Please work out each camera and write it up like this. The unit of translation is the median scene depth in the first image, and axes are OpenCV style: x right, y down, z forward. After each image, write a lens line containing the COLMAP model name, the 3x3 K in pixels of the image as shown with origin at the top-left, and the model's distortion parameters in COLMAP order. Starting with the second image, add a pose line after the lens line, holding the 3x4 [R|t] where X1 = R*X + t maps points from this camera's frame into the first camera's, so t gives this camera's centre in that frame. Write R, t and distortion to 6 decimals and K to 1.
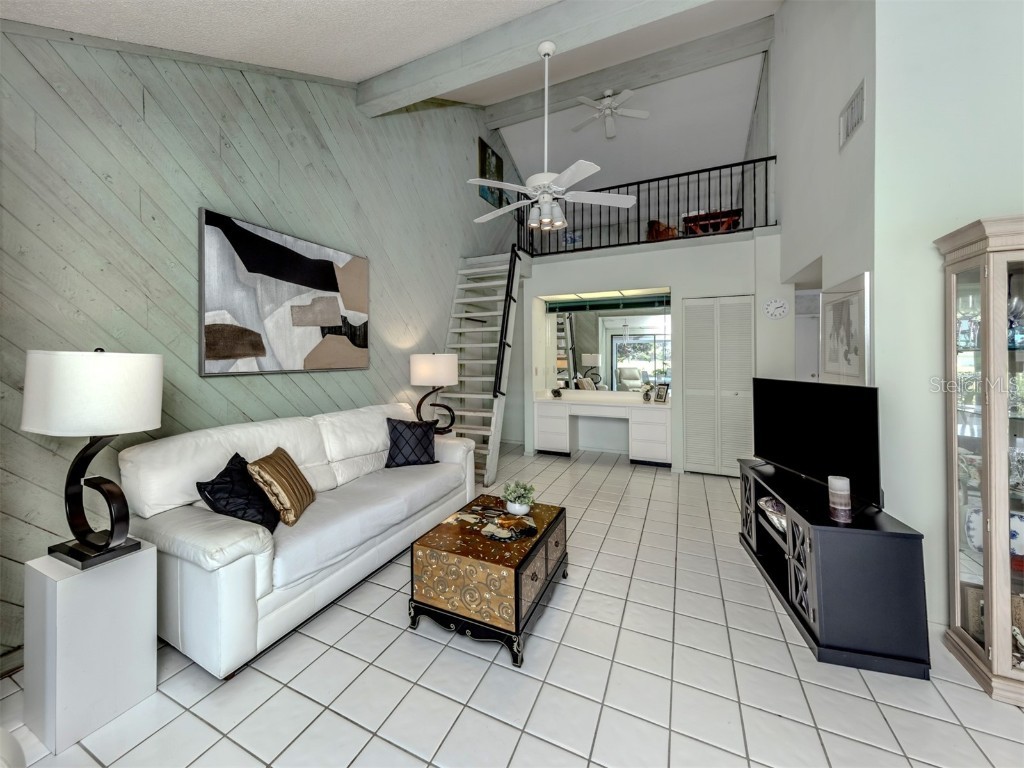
lens RADIAL K [[380.8, 0, 467.9], [0, 380.8, 354.6], [0, 0, 1]] dist [0.000213, 0.000021]
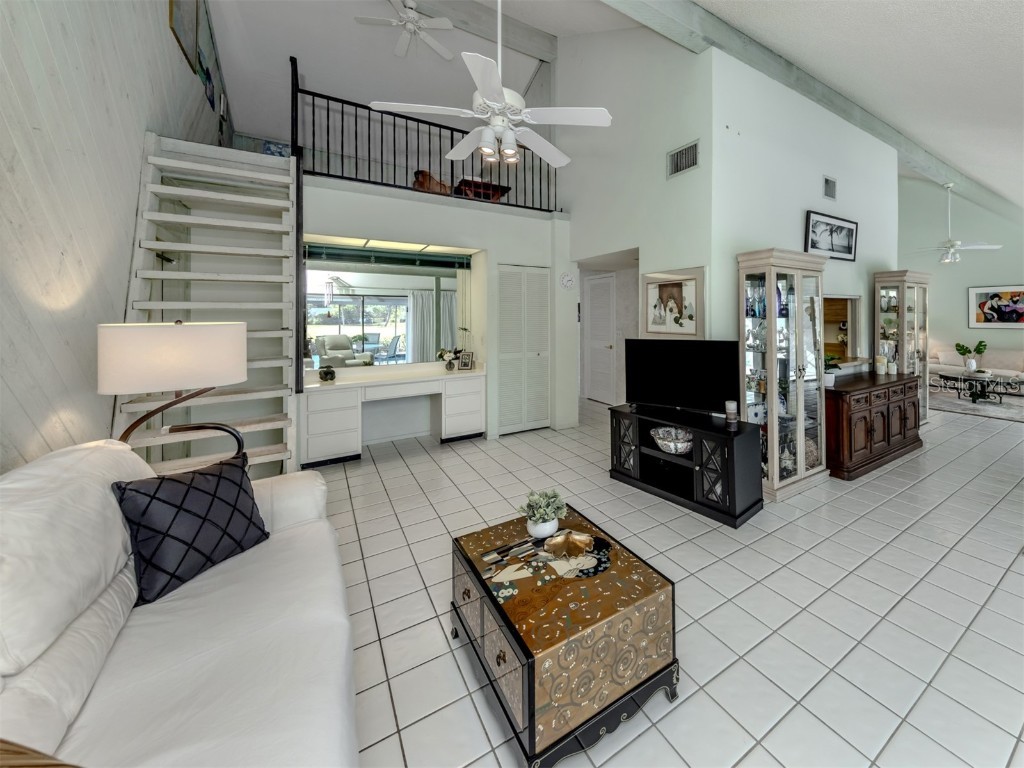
lens RADIAL K [[440.1, 0, 511.7], [0, 440.1, 313.7], [0, 0, 1]] dist [0.001744, -0.000537]
pose [[0.465964, 0.002402, 0.884800, -0.401088], [0.003846, 0.999981, -0.004740, -0.008691], [-0.884795, 0.005611, 0.465946, 0.388348]]
